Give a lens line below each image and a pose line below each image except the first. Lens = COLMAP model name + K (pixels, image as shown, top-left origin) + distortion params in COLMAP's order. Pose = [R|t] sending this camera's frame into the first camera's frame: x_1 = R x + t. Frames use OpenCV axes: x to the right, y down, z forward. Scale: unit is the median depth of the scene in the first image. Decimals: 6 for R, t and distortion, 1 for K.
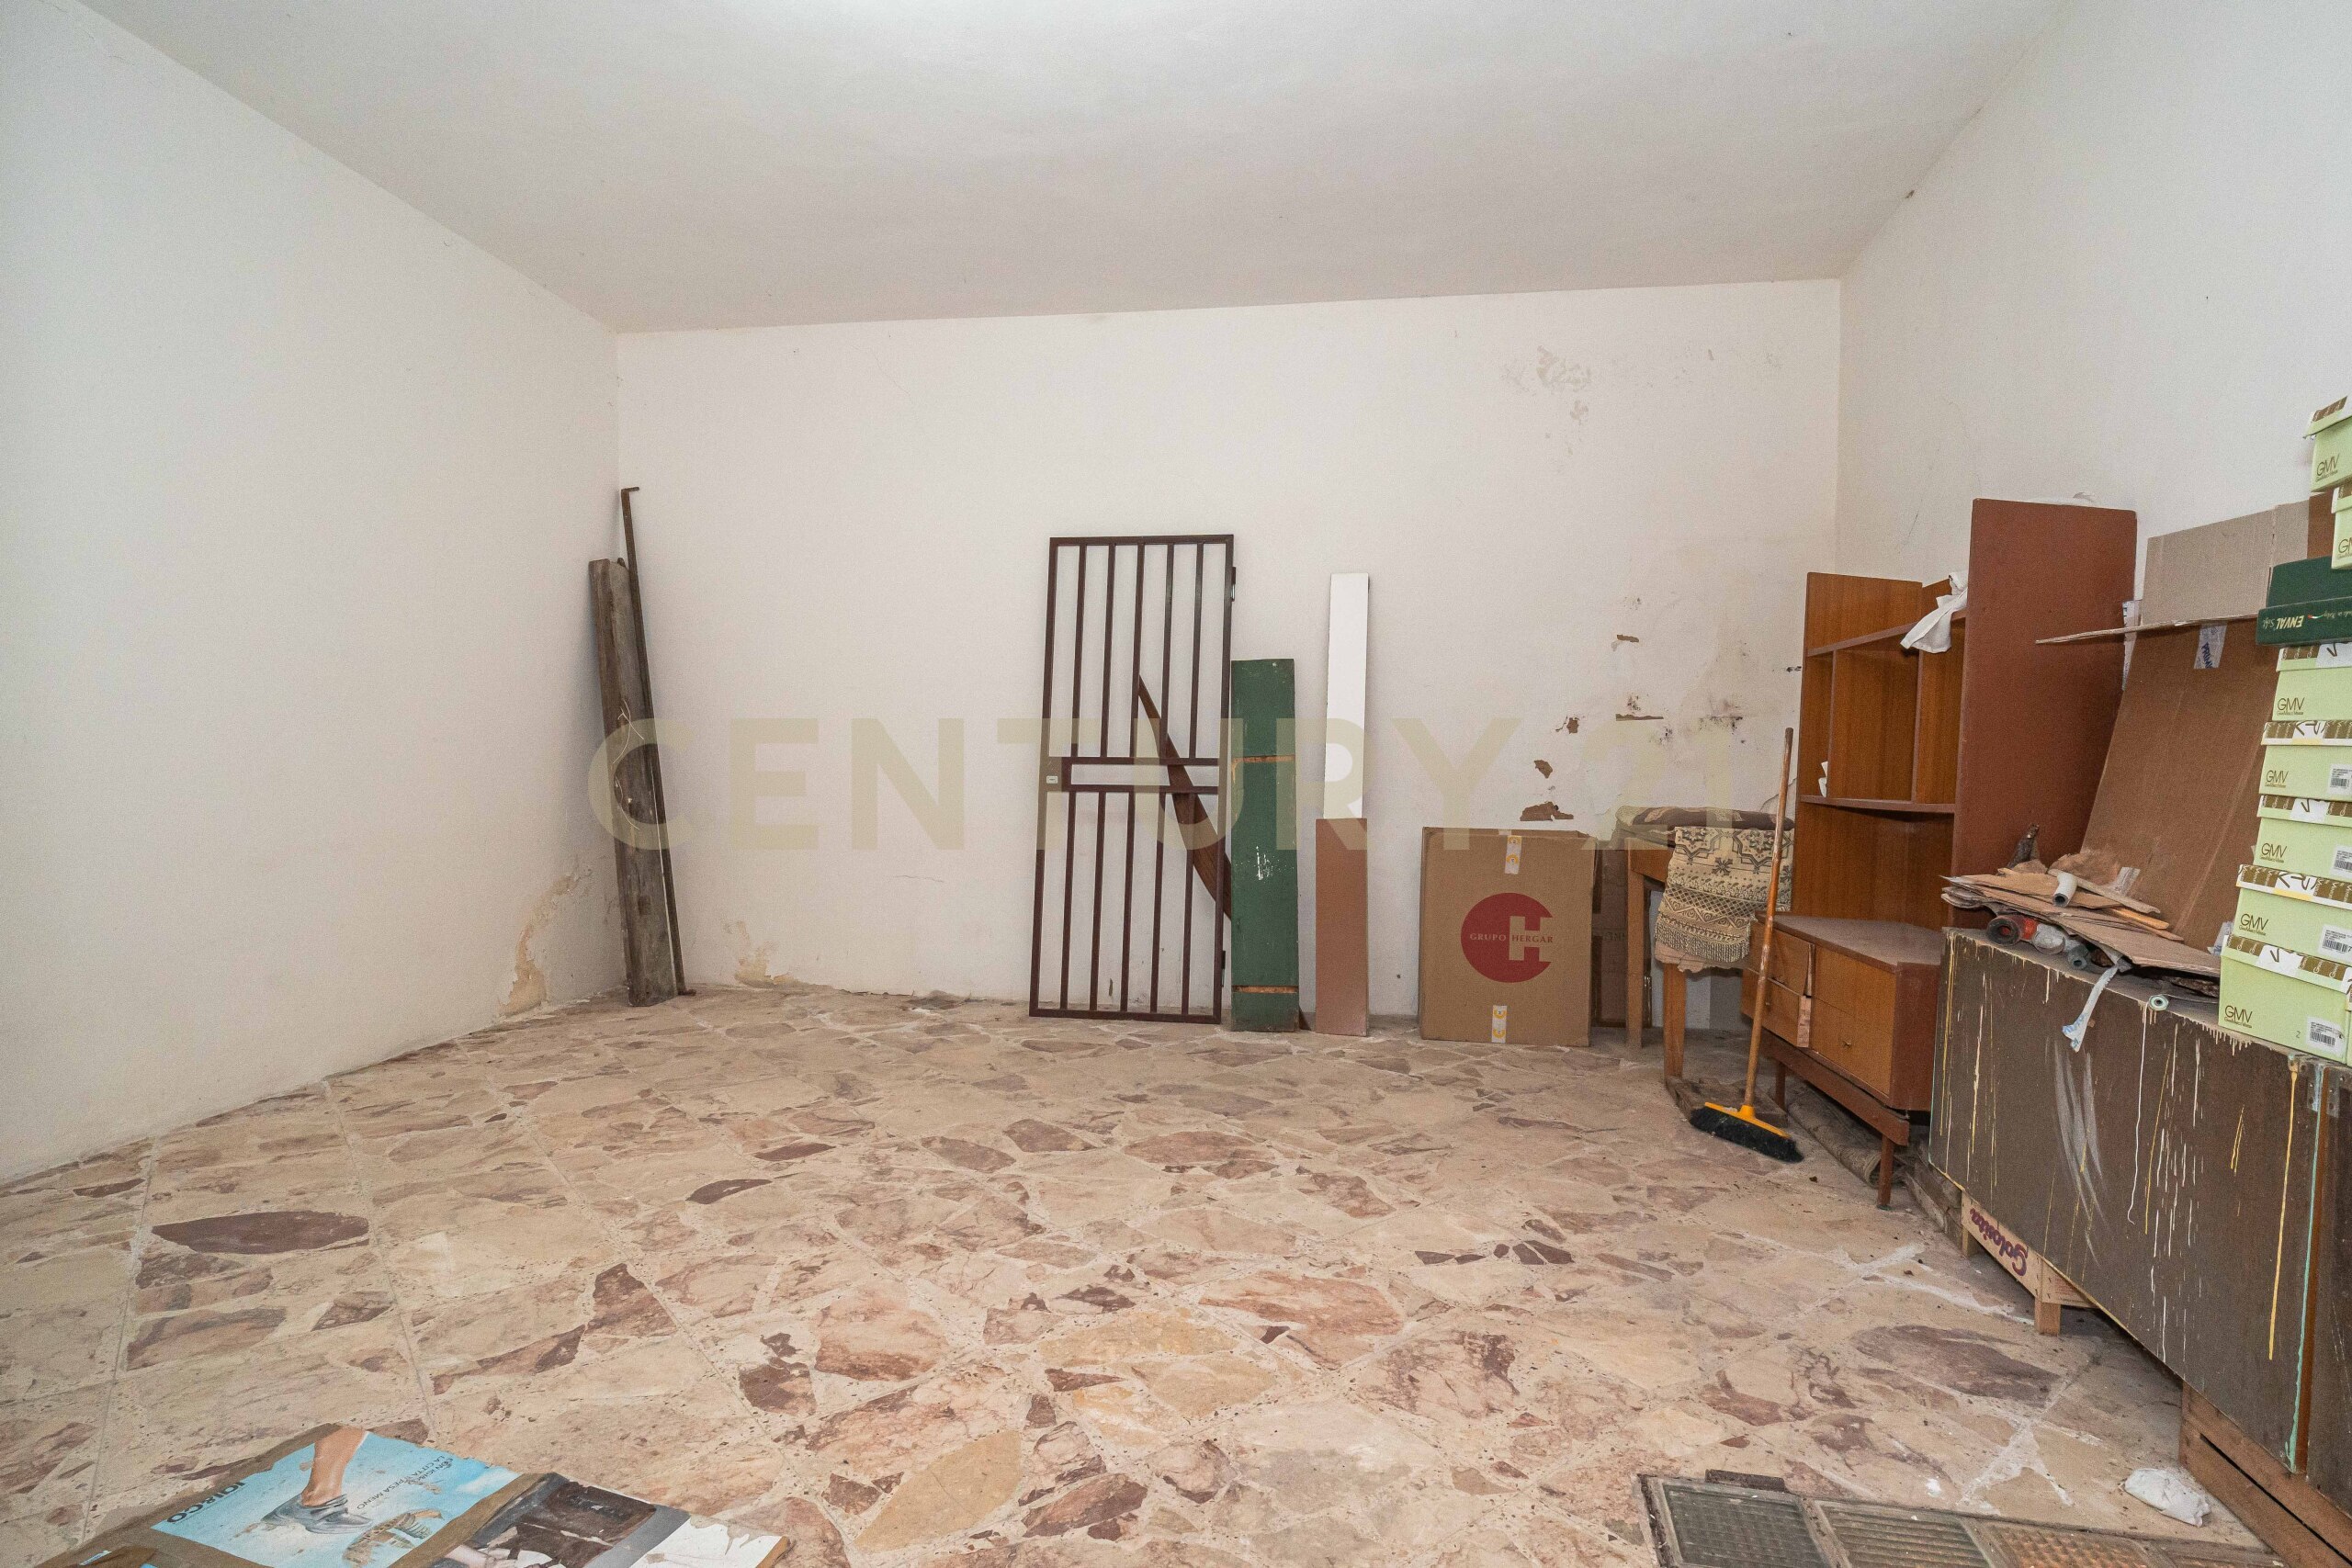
lens RADIAL K [[1174.7, 0, 1176.0], [0, 1174.7, 784.0], [0, 0, 1]] dist [-0.002850, -0.001810]
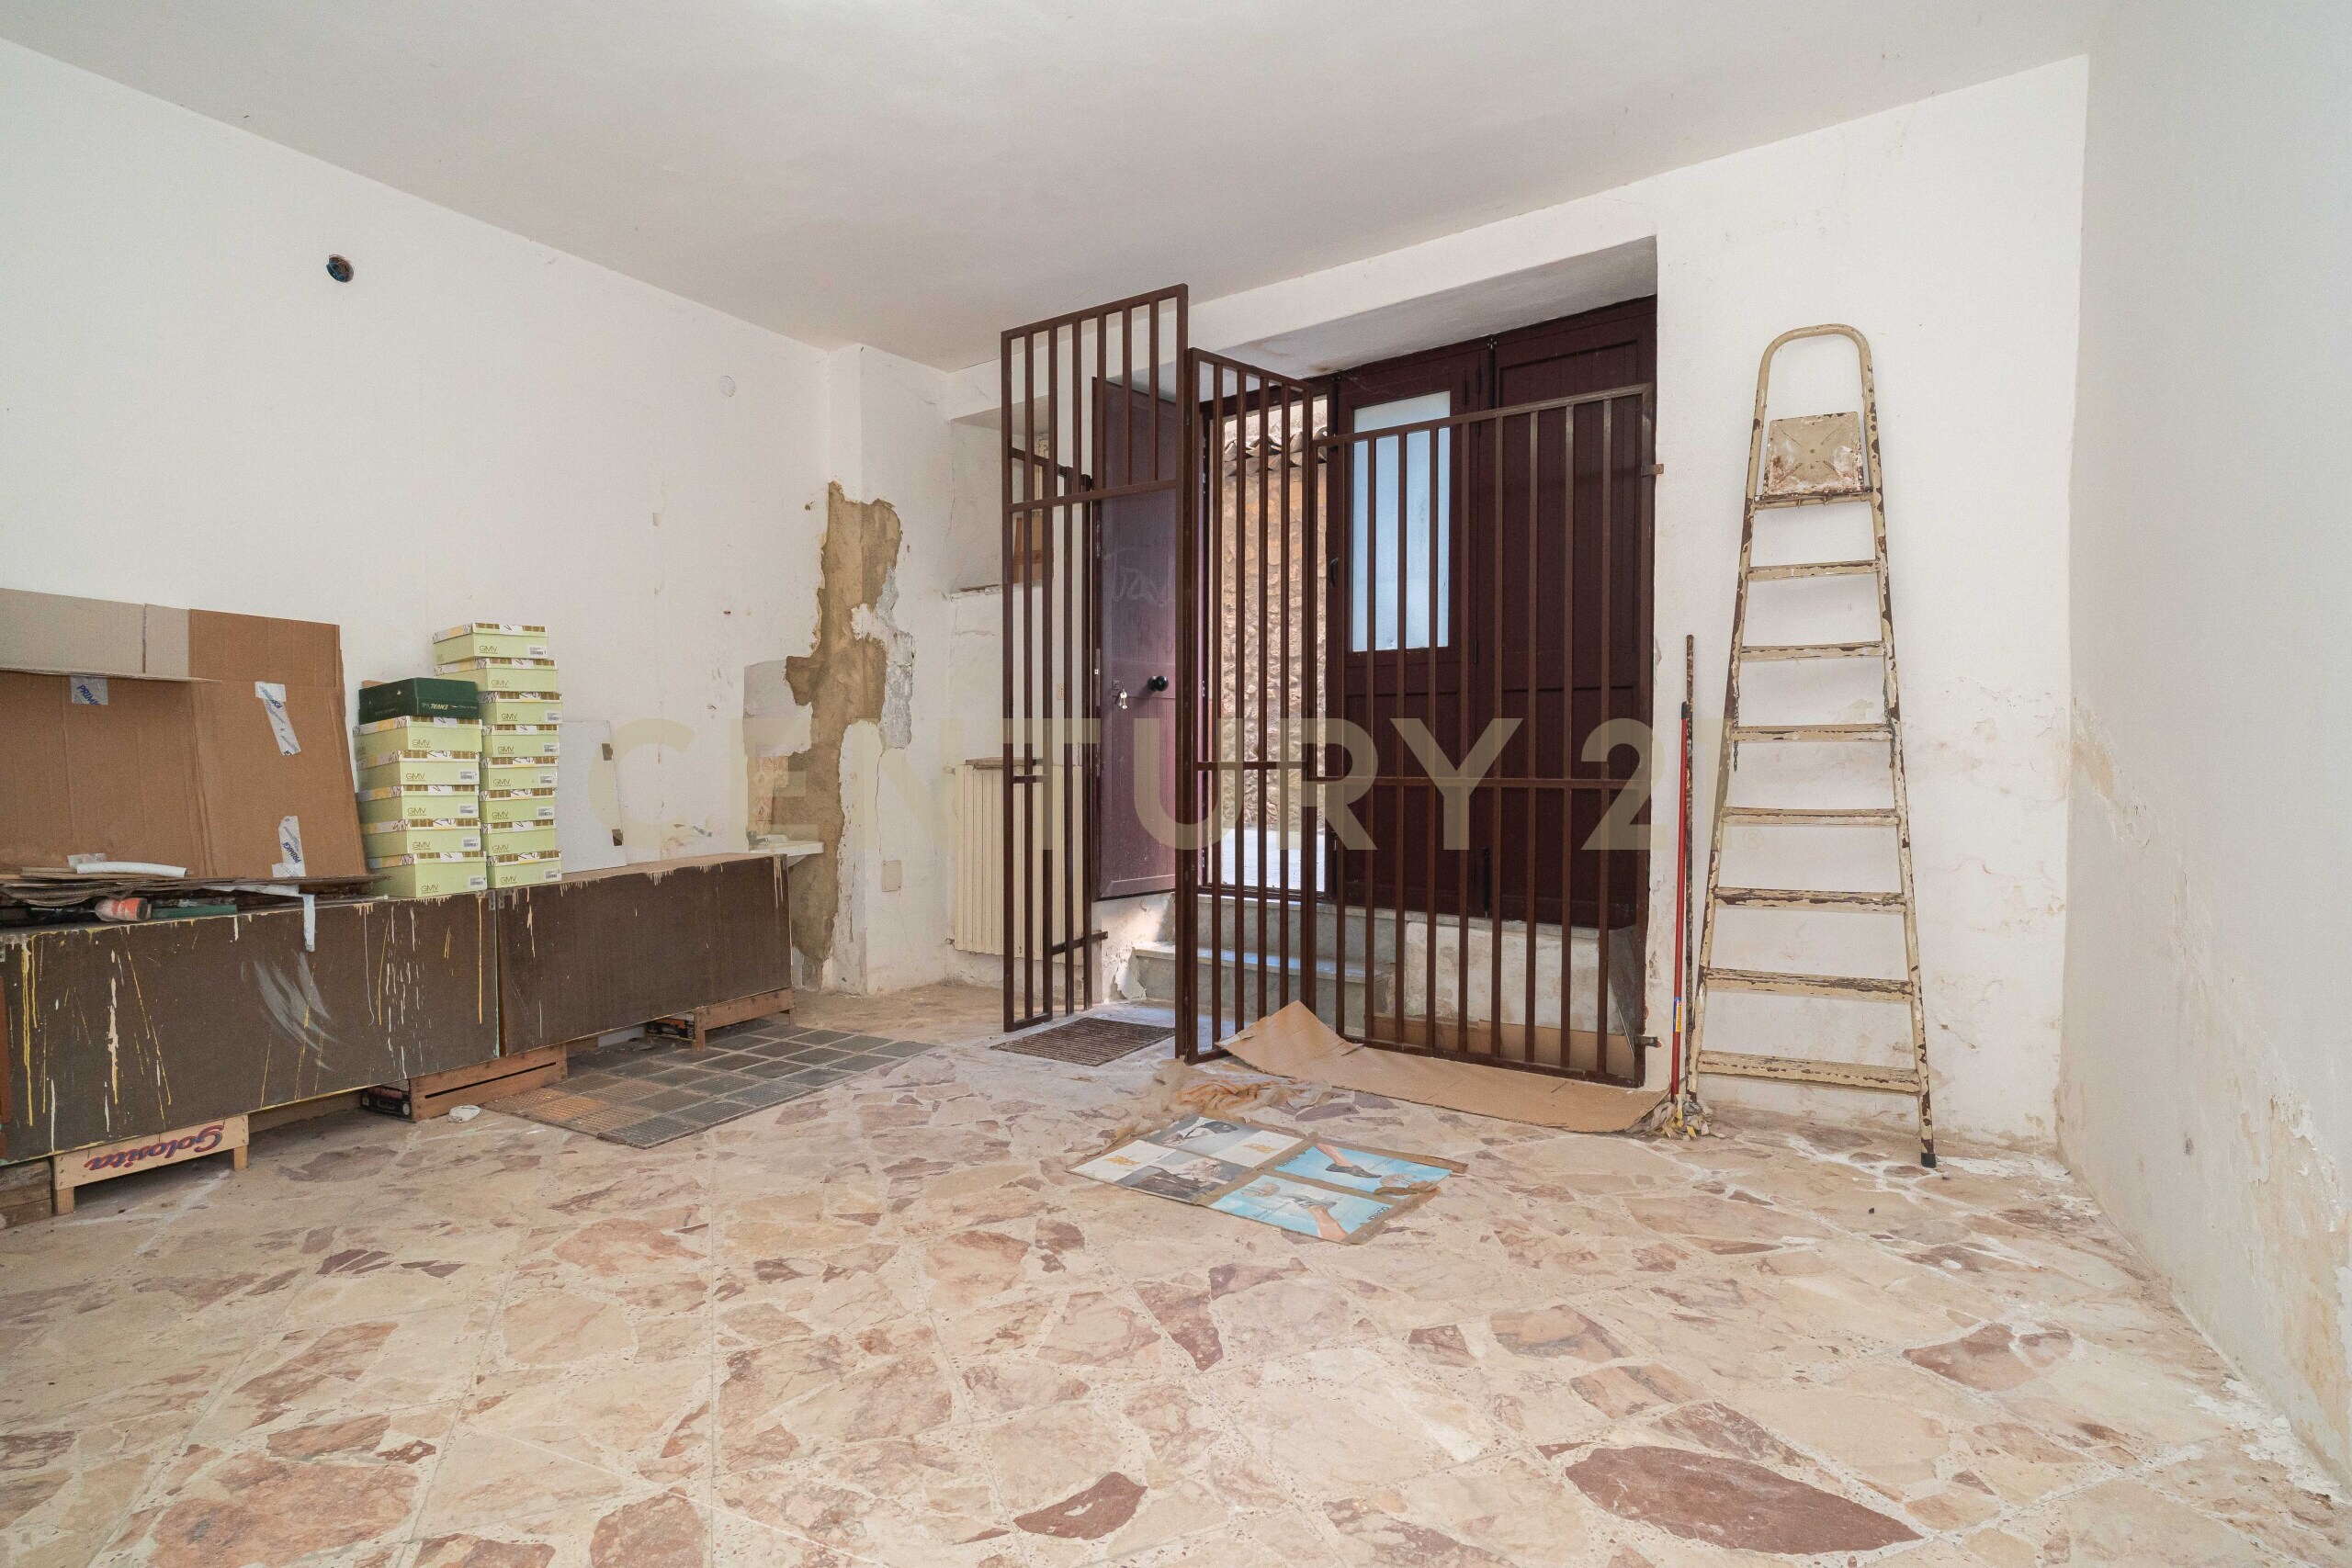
lens RADIAL K [[1174.7, 0, 1176.0], [0, 1174.7, 784.0], [0, 0, 1]] dist [-0.002850, -0.001810]
pose [[-0.953409, -0.015426, 0.301286, -0.740926], [0.000955, 0.998532, 0.054149, -0.076900], [-0.301679, 0.051914, -0.951995, 1.893571]]
